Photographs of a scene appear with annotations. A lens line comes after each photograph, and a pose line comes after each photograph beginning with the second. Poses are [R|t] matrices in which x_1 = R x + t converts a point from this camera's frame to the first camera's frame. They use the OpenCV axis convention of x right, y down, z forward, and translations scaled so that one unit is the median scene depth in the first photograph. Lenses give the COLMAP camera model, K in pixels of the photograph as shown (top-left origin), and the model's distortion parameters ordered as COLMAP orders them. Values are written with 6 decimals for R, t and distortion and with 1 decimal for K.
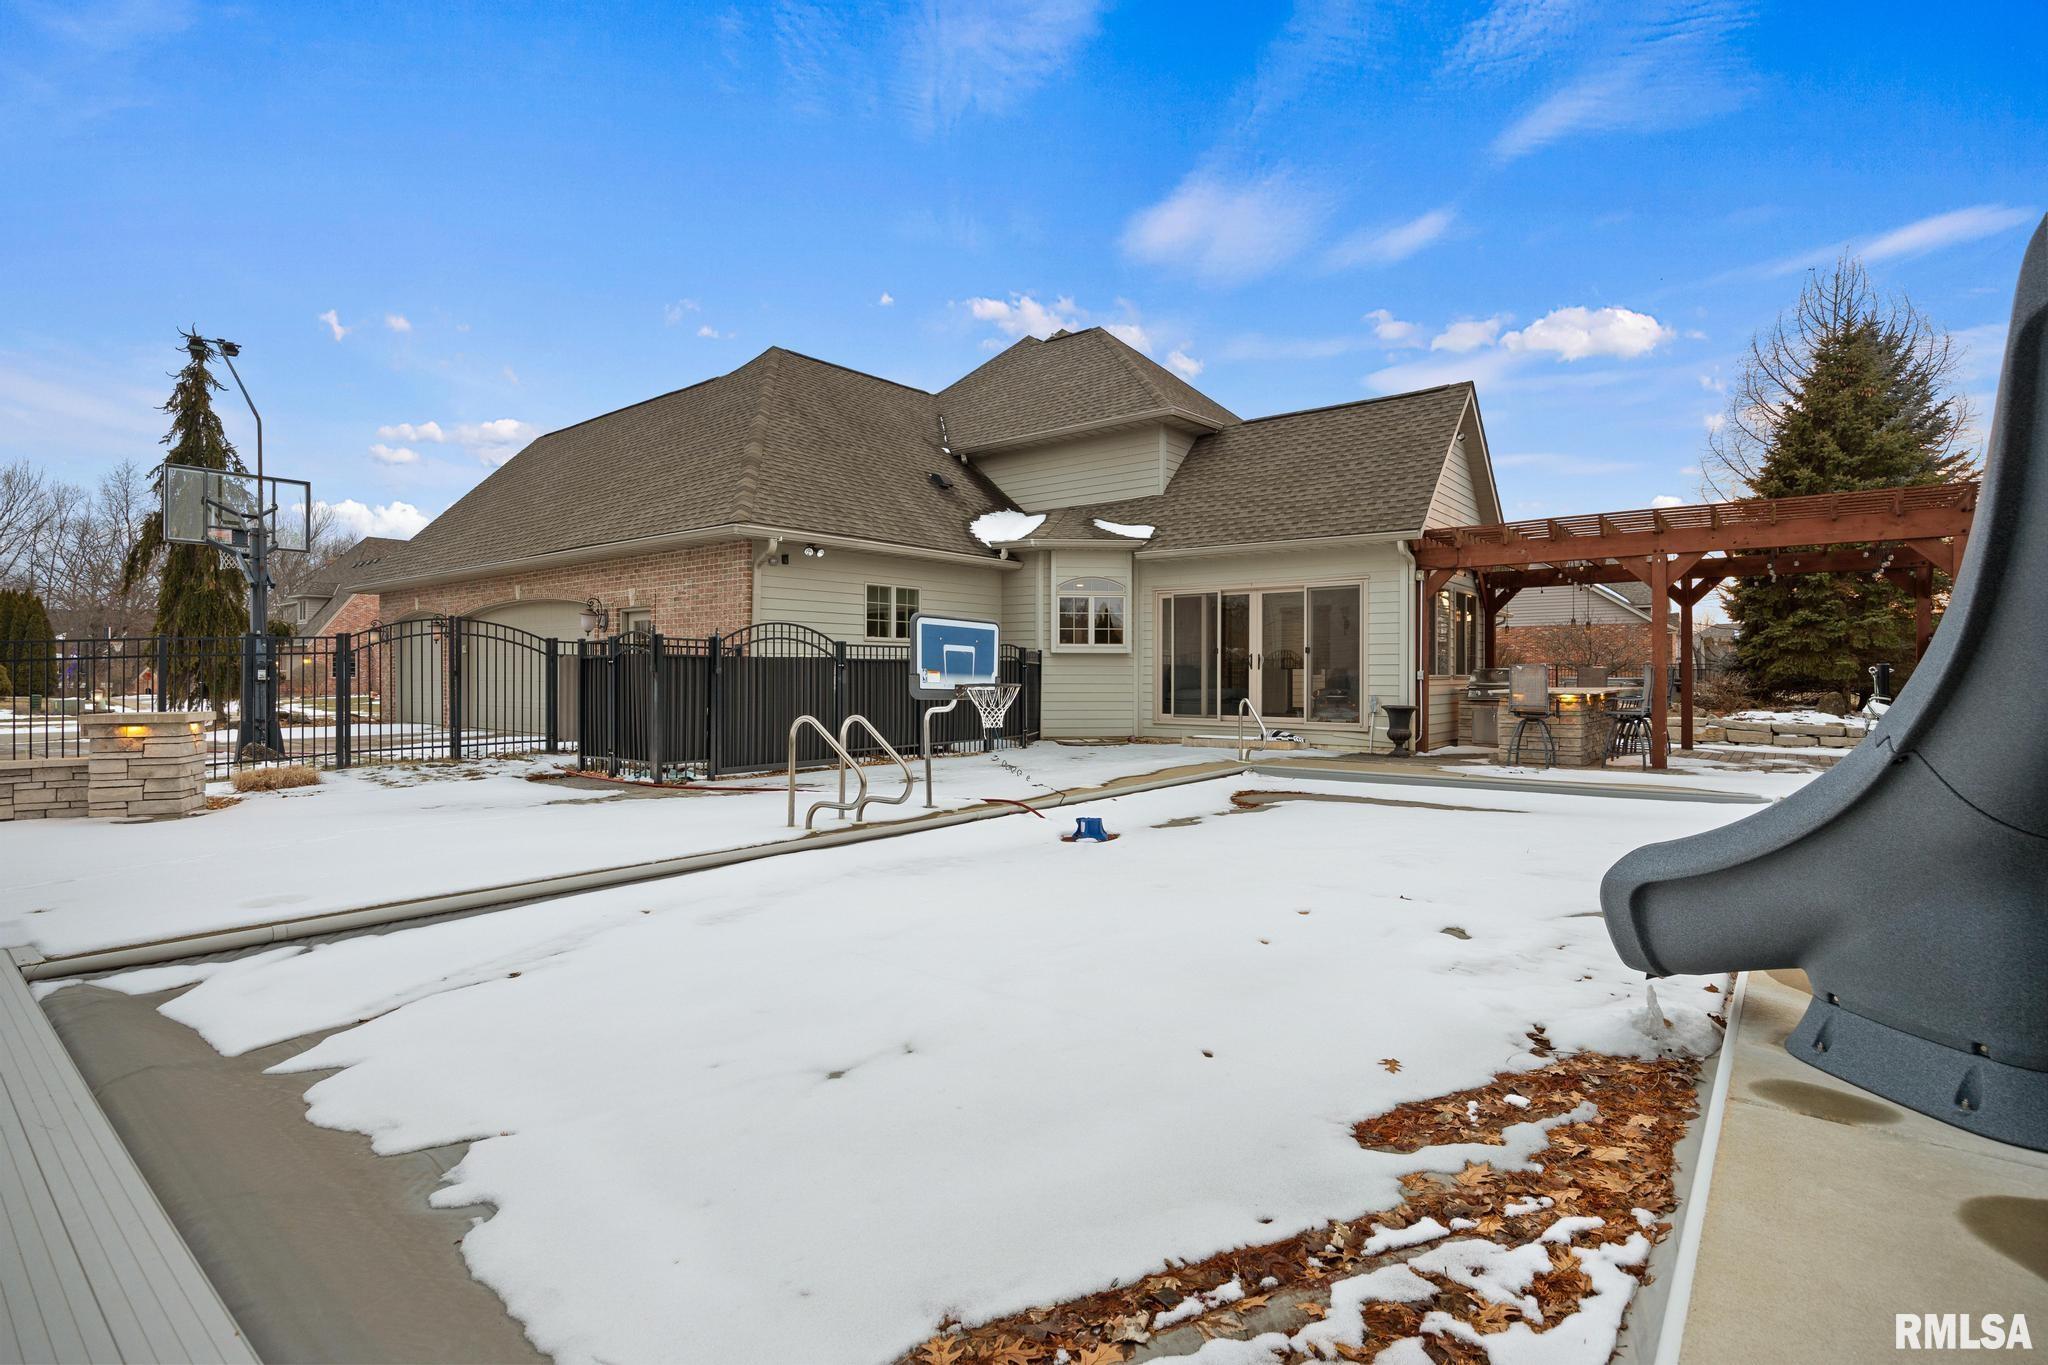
lens RADIAL K [[985.6, 0, 1024.0], [0, 985.6, 682.5], [0, 0, 1]] dist [-0.010172, 0.000278]
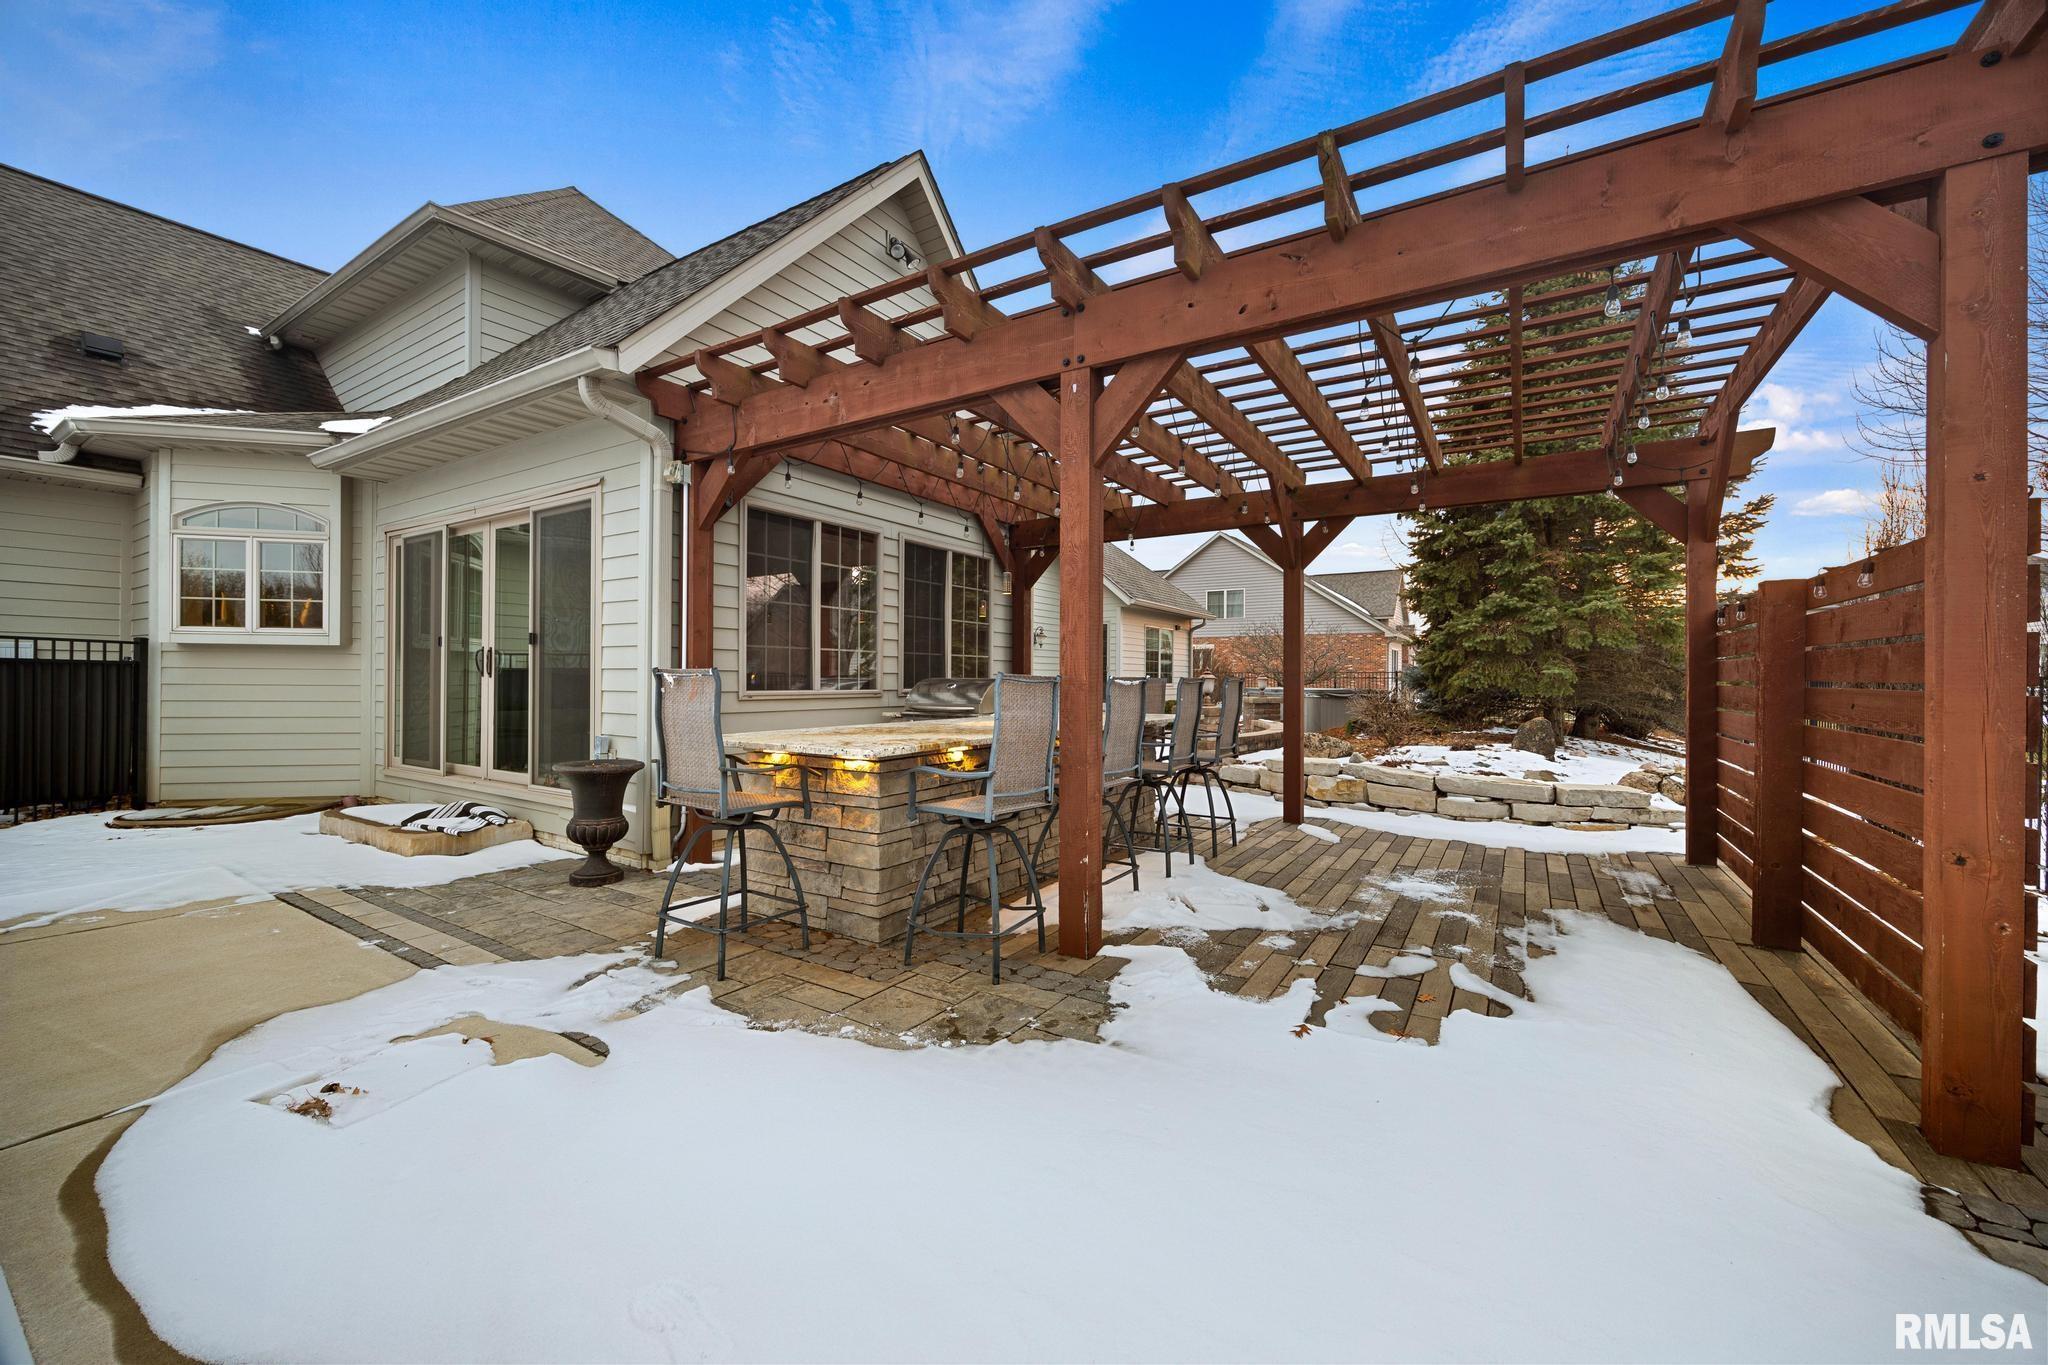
lens RADIAL K [[802.4, 0, 1024.0], [0, 802.4, 682.5], [0, 0, 1]] dist [-0.000134, 0.000012]
pose [[0.994257, 0.005178, 0.106894, 0.440043], [-0.004843, 0.999983, -0.003392, -0.009742], [-0.106909, 0.002855, 0.994265, 0.519161]]
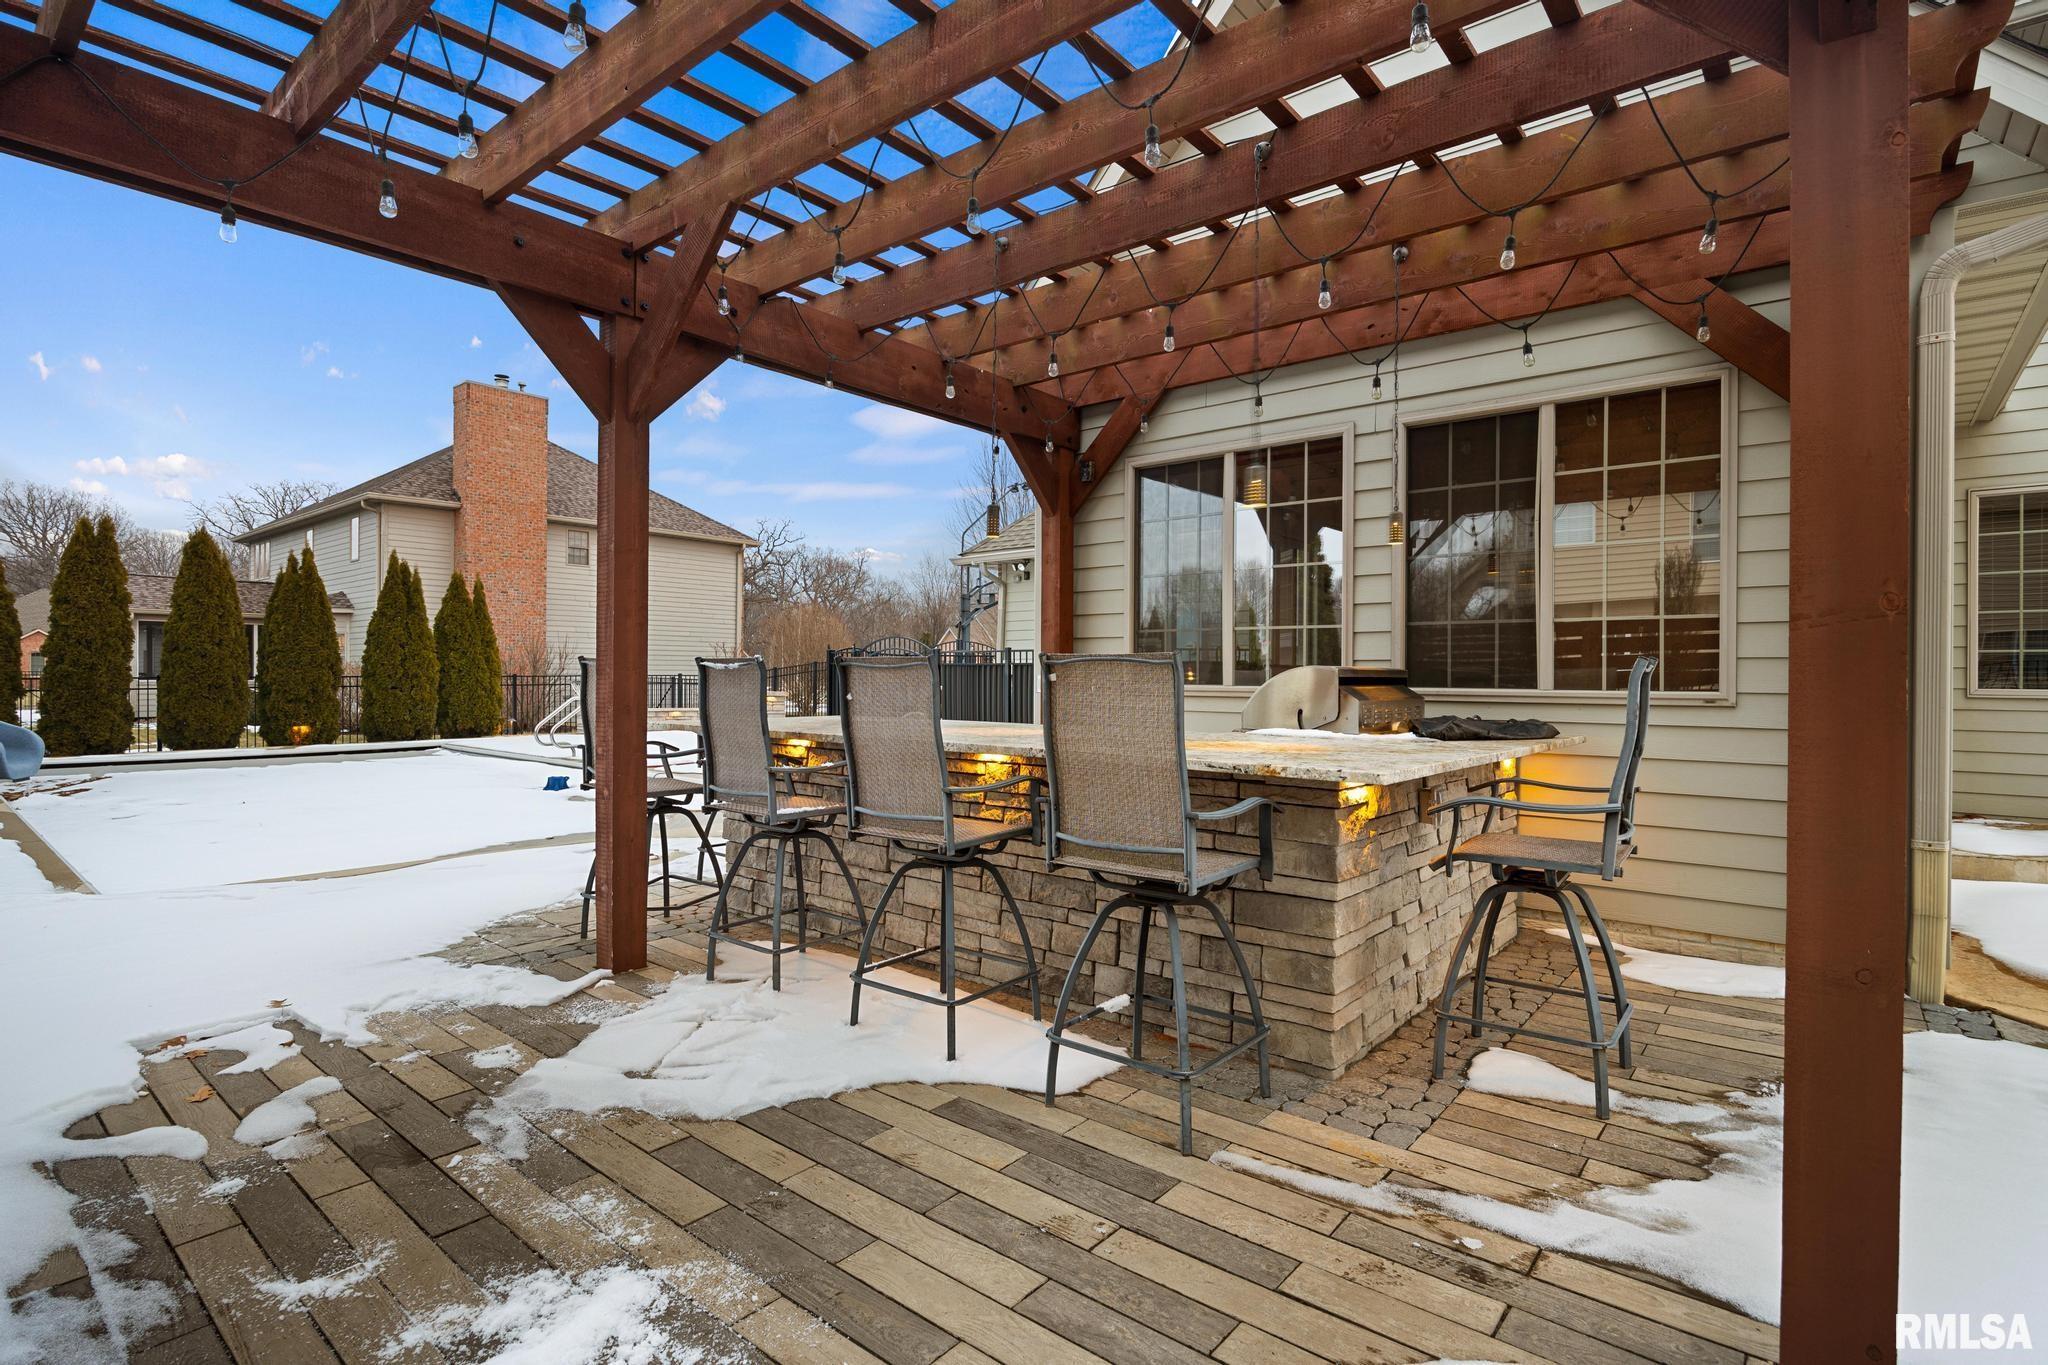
lens RADIAL K [[972.4, 0, 1024.0], [0, 972.4, 682.5], [0, 0, 1]] dist [-0.028823, 0.000038]
pose [[-0.016614, 0.003898, -0.999854, 0.664472], [-0.021073, 0.999769, 0.004248, -0.008697], [0.999640, 0.021141, -0.016528, 0.782380]]
